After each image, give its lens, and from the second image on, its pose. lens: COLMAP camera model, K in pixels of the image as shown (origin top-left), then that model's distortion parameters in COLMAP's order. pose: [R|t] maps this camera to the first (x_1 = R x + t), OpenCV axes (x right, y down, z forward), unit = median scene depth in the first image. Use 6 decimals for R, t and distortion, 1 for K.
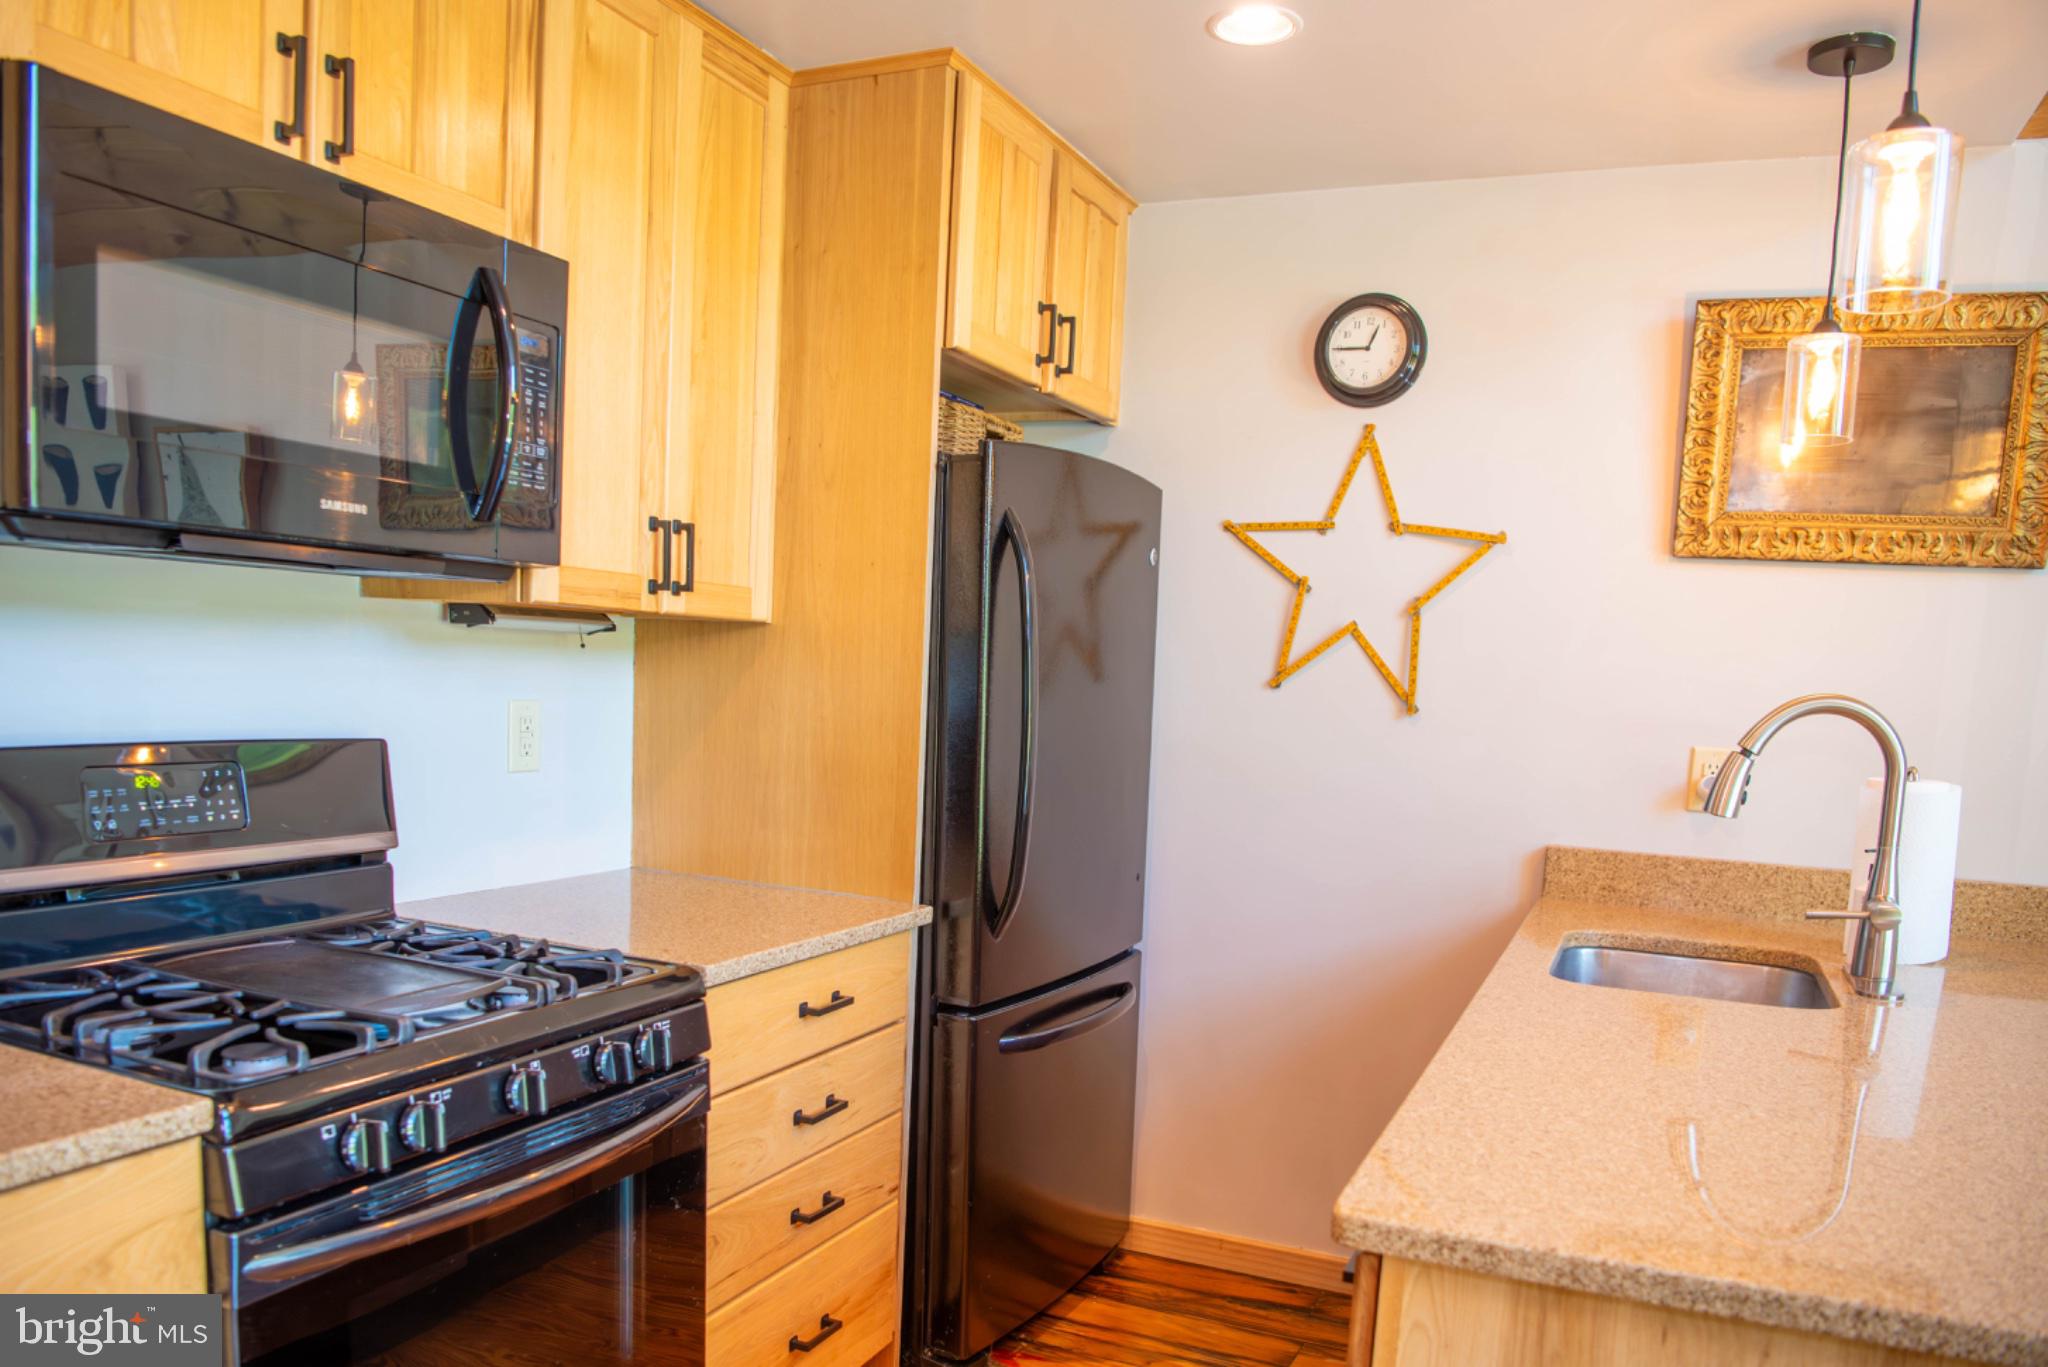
lens RADIAL K [[1524.6, 0, 1022.3], [0, 1524.6, 851.0], [0, 0, 1]] dist [-0.068446, 0.011576]
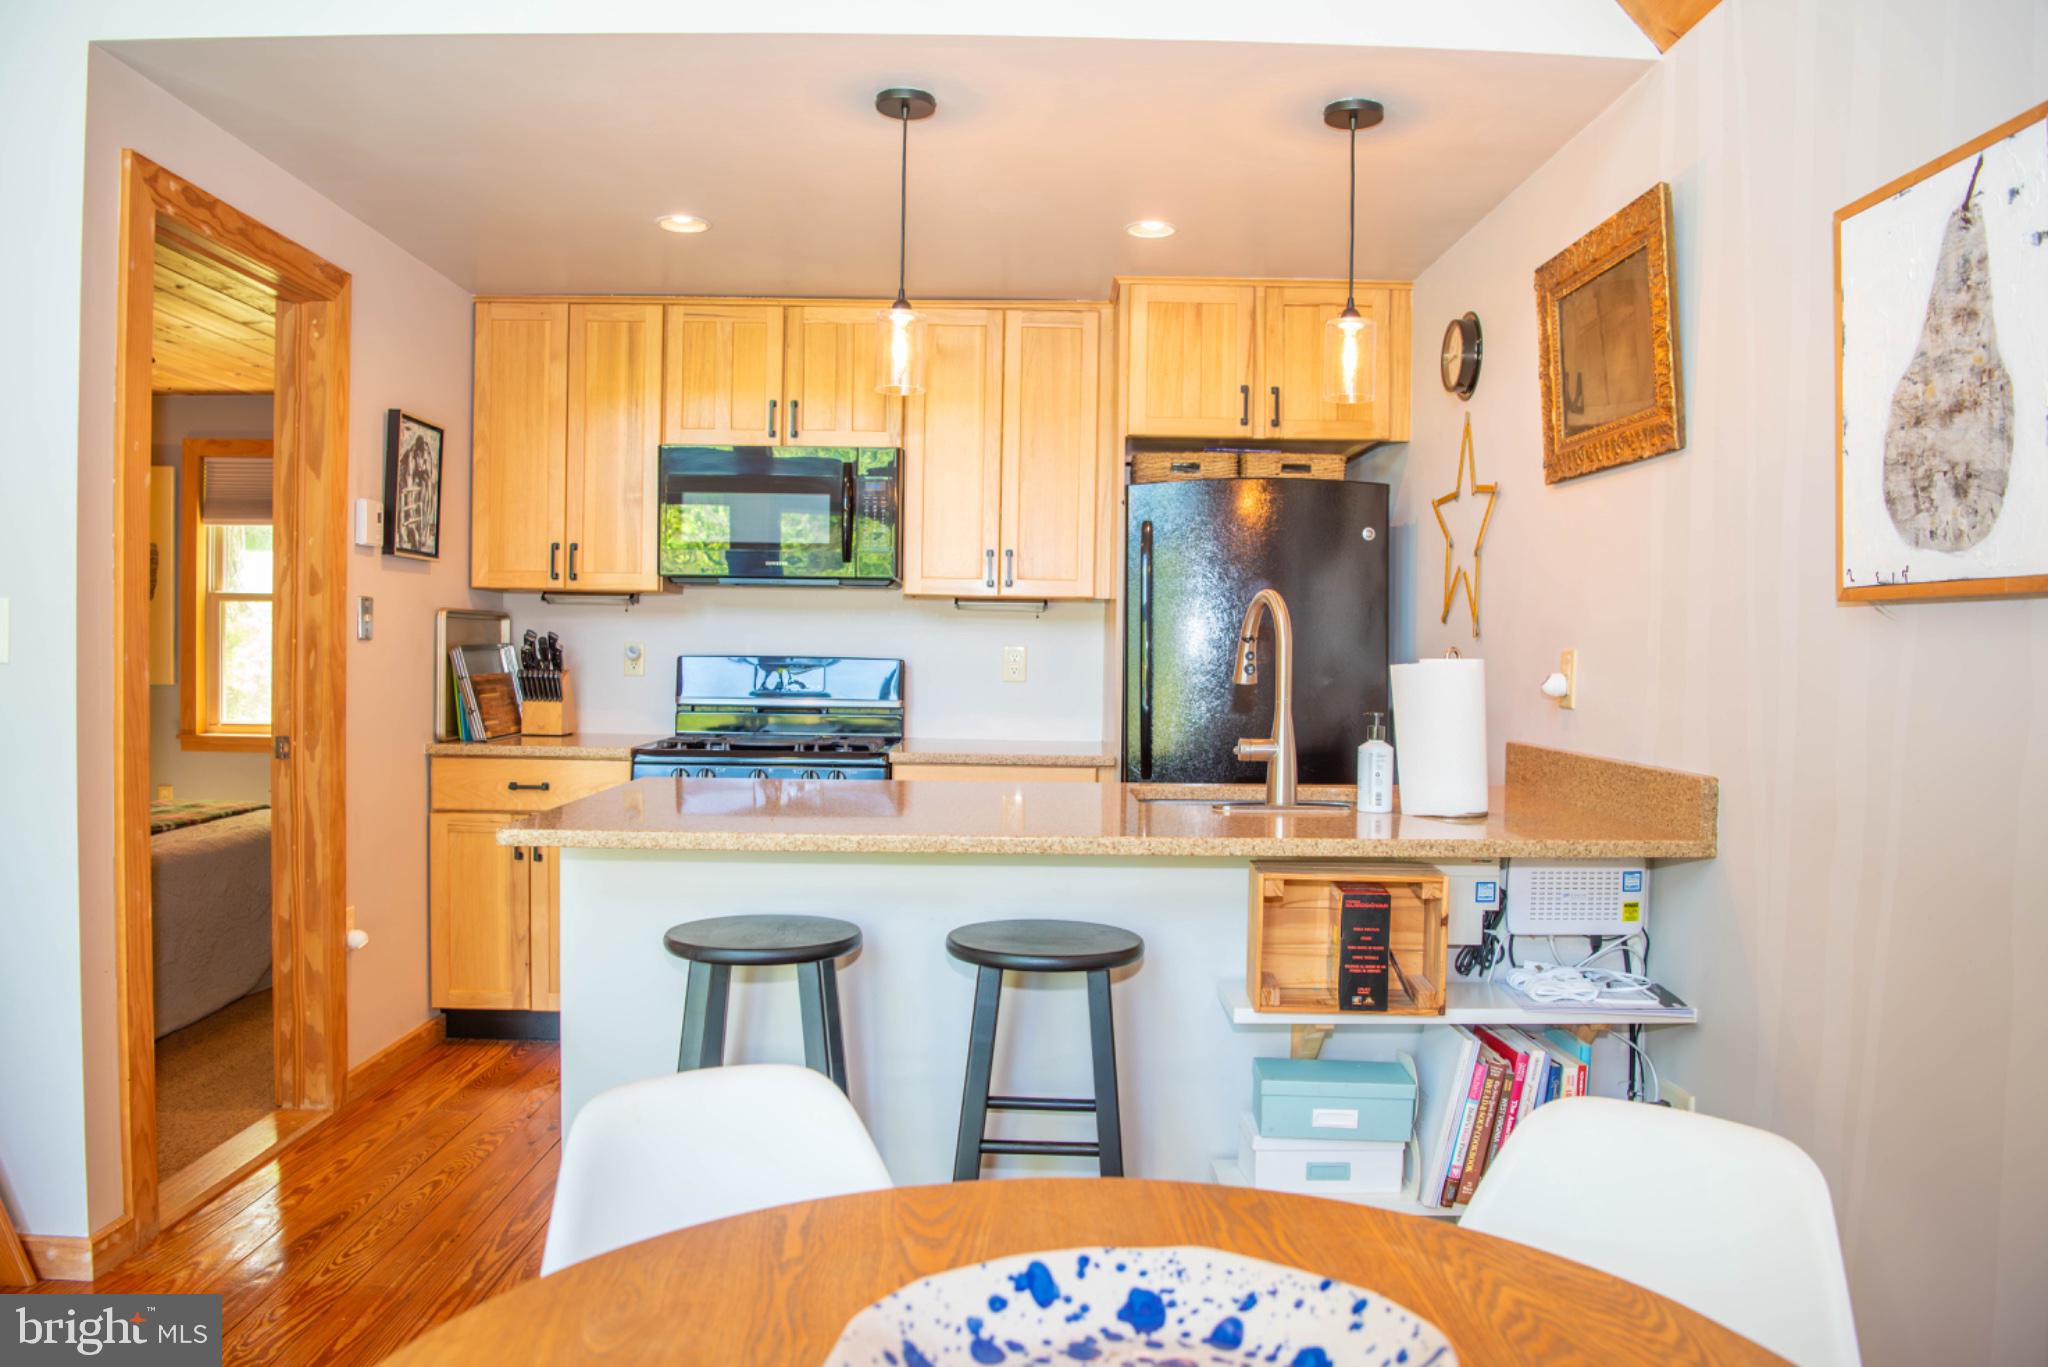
lens RADIAL K [[1439.1, 0, 1025.3], [0, 1439.1, 690.5], [0, 0, 1]] dist [-0.076295, 0.017232]
pose [[0.408900, -0.012632, -0.912492, 1.508999], [-0.104482, 0.992681, -0.060562, 0.079448], [0.906579, 0.120103, 0.404587, 0.267661]]
